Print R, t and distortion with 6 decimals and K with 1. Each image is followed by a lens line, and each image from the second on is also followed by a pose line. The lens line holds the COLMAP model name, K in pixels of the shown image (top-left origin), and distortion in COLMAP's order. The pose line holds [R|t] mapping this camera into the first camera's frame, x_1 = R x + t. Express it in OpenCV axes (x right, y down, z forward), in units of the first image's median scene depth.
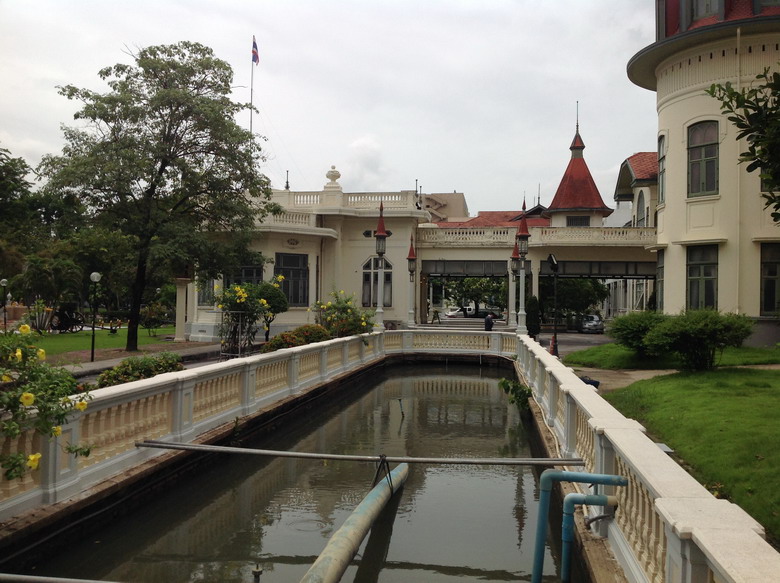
lens RADIAL K [[769.1, 0, 390.0], [0, 769.1, 291.5], [0, 0, 1]] dist [0.169243, -0.327986]
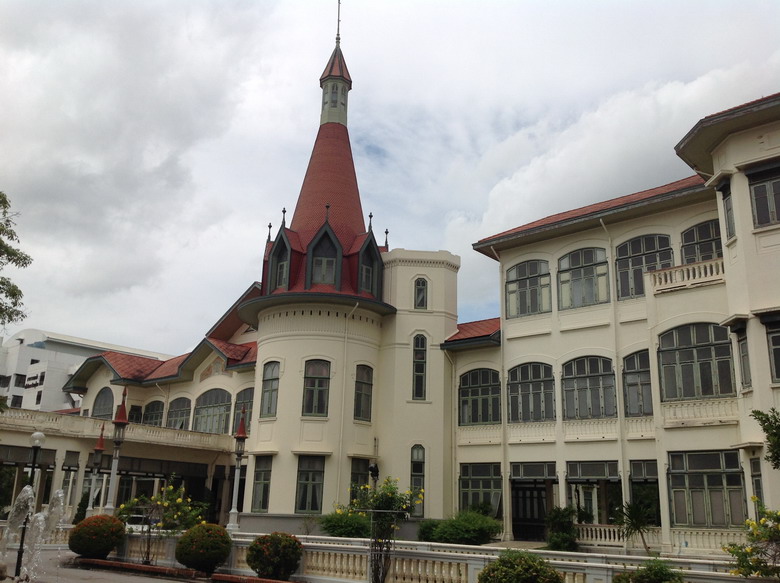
lens RADIAL K [[769.1, 0, 390.0], [0, 769.1, 291.5], [0, 0, 1]] dist [0.169243, -0.327986]
pose [[0.572523, 0.247794, 0.781547, -0.573001], [-0.048309, 0.961775, -0.269547, 0.017694], [-0.818465, 0.116566, 0.562608, 0.154112]]
